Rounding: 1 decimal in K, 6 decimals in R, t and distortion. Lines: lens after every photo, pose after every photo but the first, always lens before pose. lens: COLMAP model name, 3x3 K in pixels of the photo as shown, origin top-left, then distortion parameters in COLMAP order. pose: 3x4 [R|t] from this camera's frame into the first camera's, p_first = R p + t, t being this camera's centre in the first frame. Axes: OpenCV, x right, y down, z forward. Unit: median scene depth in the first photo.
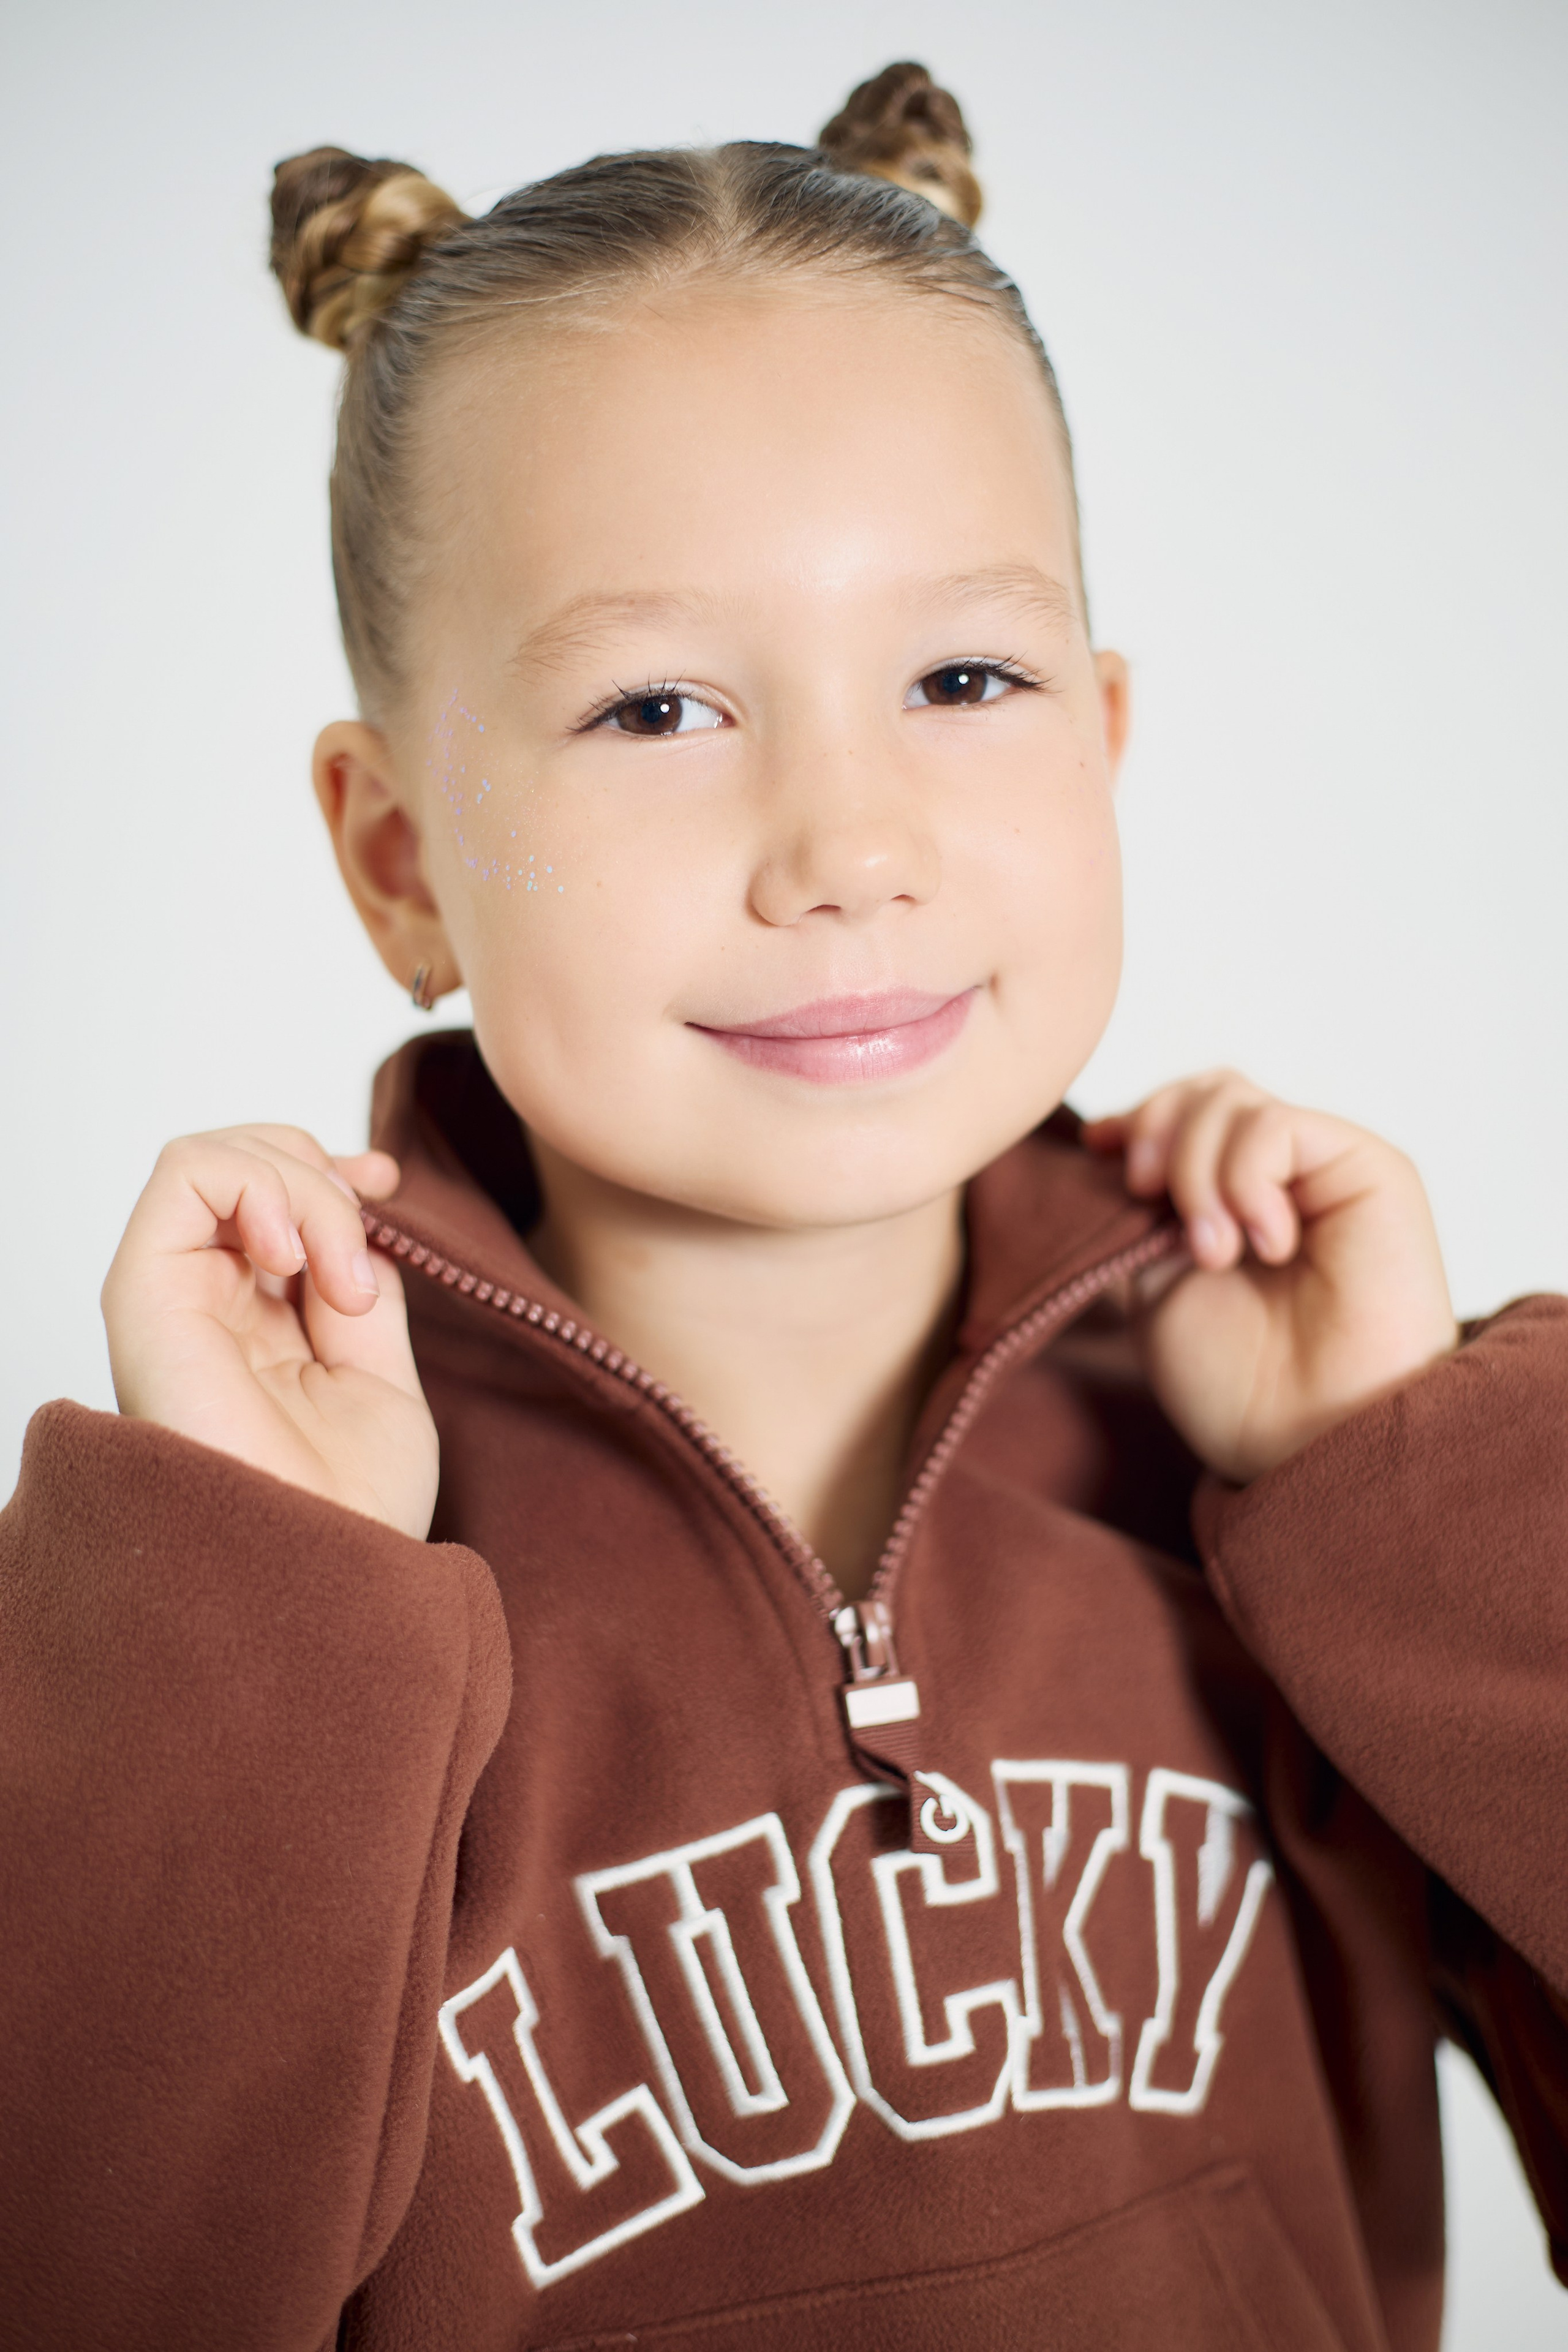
lens RADIAL K [[3270.8, 0, 784.0], [0, 3270.8, 1176.0], [0, 0, 1]] dist [0.017232, -0.026595]
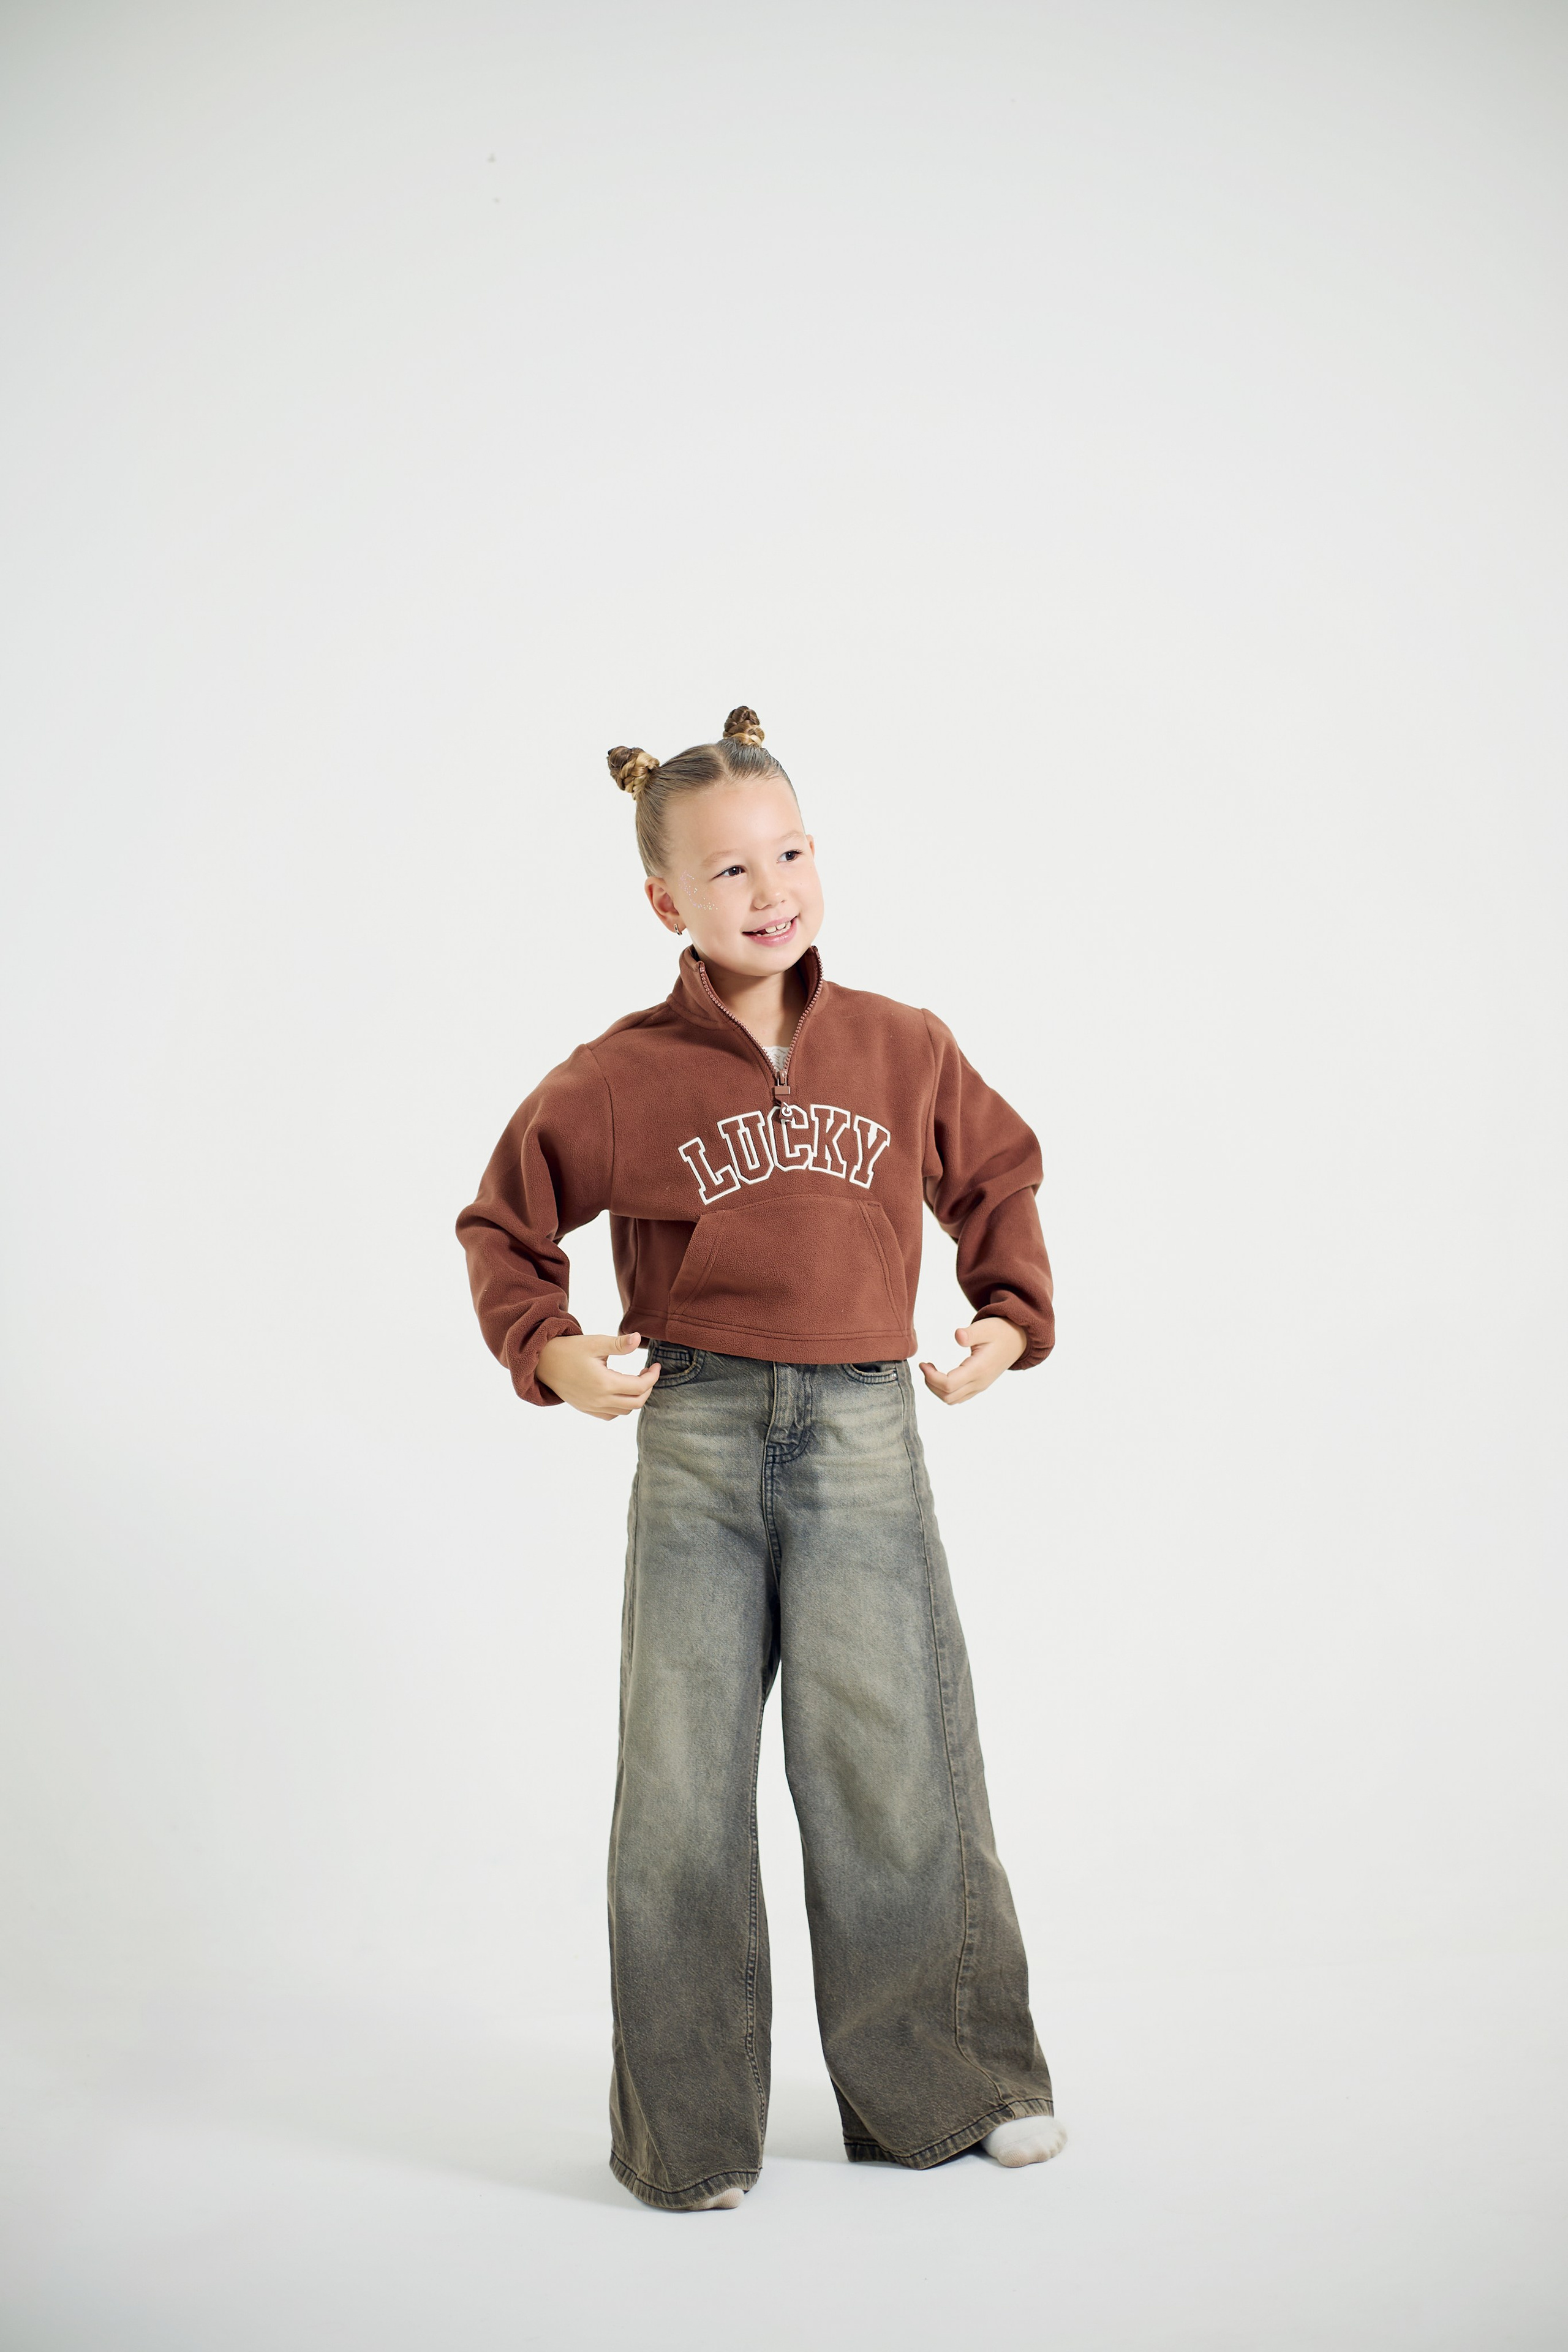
lens RADIAL K [[3270.8, 0, 784.0], [0, 3270.8, 1176.0], [0, 0, 1]] dist [0.017232, -0.026595]
pose [[0.978982, -0.160419, 0.125933, -0.651142], [0.151618, 0.985461, 0.076671, -0.051880], [-0.136402, -0.055966, 0.989072, -3.928627]]
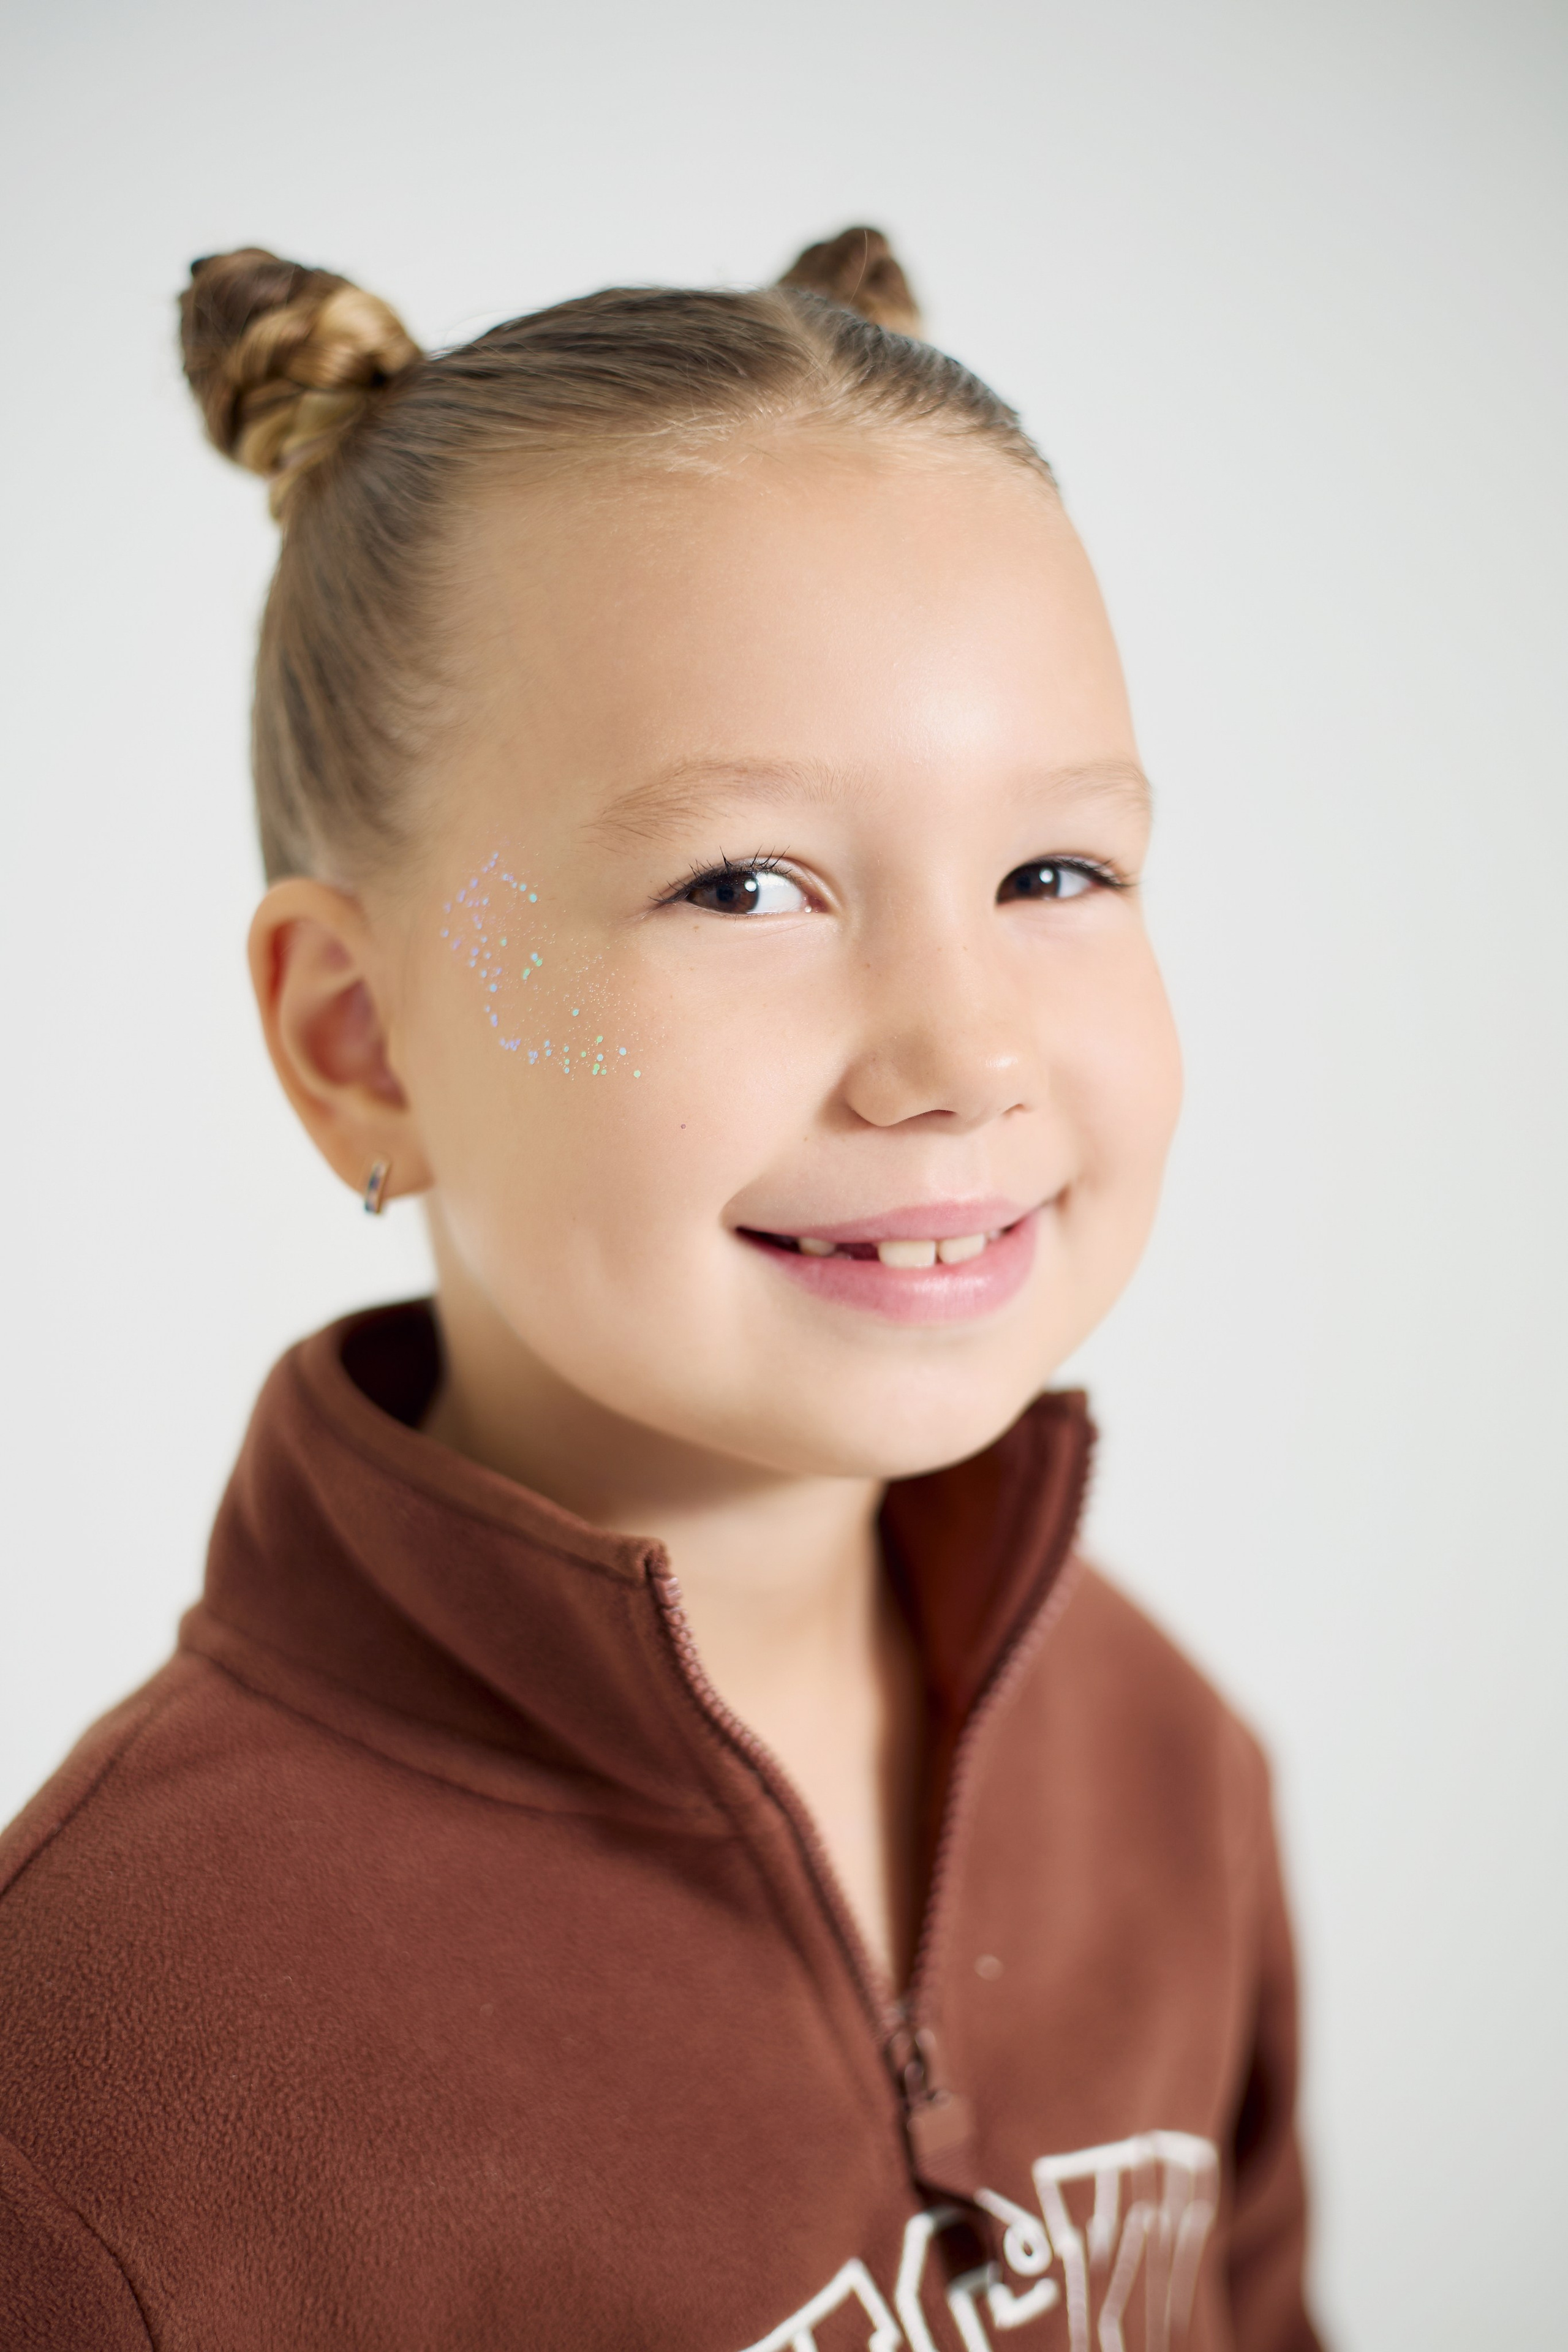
lens RADIAL K [[3270.8, 0, 784.0], [0, 3270.8, 1176.0], [0, 0, 1]] dist [0.017232, -0.026595]
pose [[0.959599, 0.032279, 0.279512, -0.272525], [-0.012909, 0.997403, -0.070863, 0.000303], [-0.281073, 0.064391, 0.957524, 0.133409]]
